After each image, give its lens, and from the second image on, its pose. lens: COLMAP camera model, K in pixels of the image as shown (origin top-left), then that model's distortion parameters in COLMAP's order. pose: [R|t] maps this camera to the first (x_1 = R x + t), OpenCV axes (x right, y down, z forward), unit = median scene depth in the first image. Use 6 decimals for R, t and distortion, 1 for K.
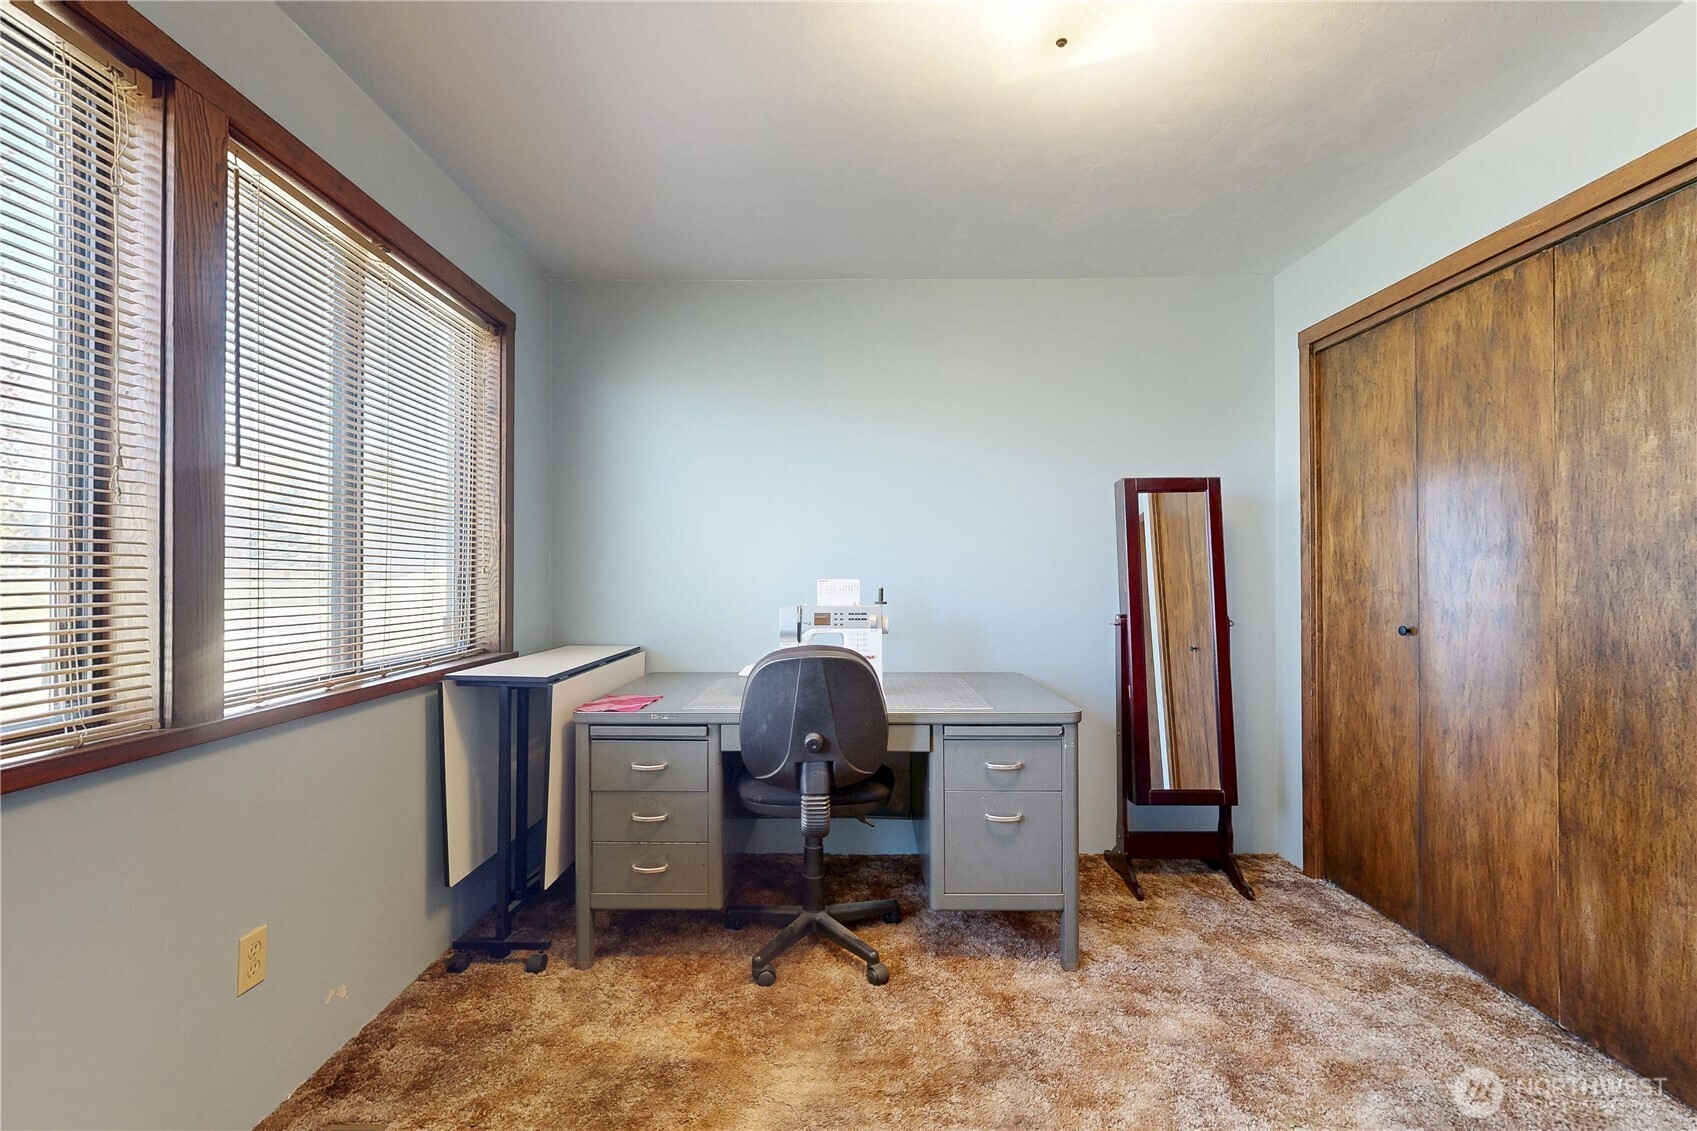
lens RADIAL K [[737.6, 0, 847.8], [0, 737.6, 567.8], [0, 0, 1]] dist [0.002249, -0.001011]
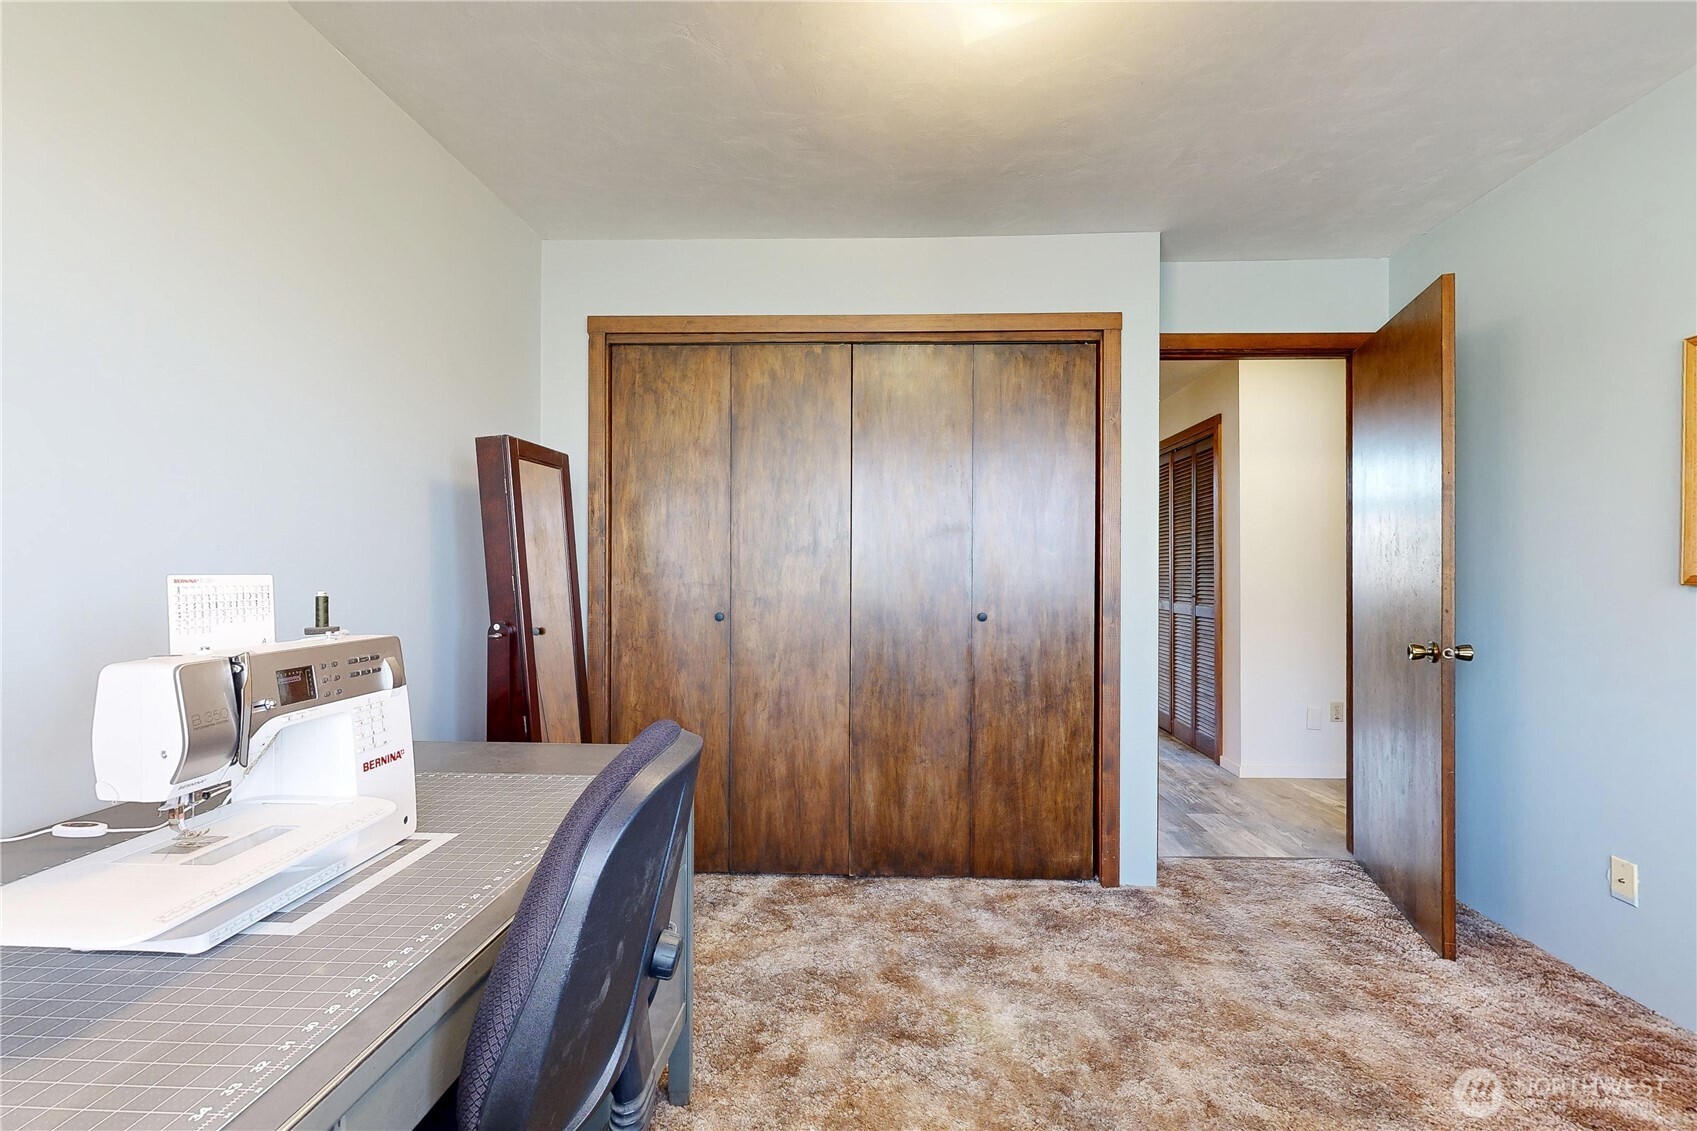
lens RADIAL K [[737.6, 0, 851.8], [0, 737.6, 569.8], [0, 0, 1]] dist [0.002249, -0.001011]
pose [[0.045447, 0.002619, 0.998963, -0.451578], [-0.011286, 0.999934, -0.002108, 0.012627], [-0.998903, -0.011179, 0.045473, 0.837106]]
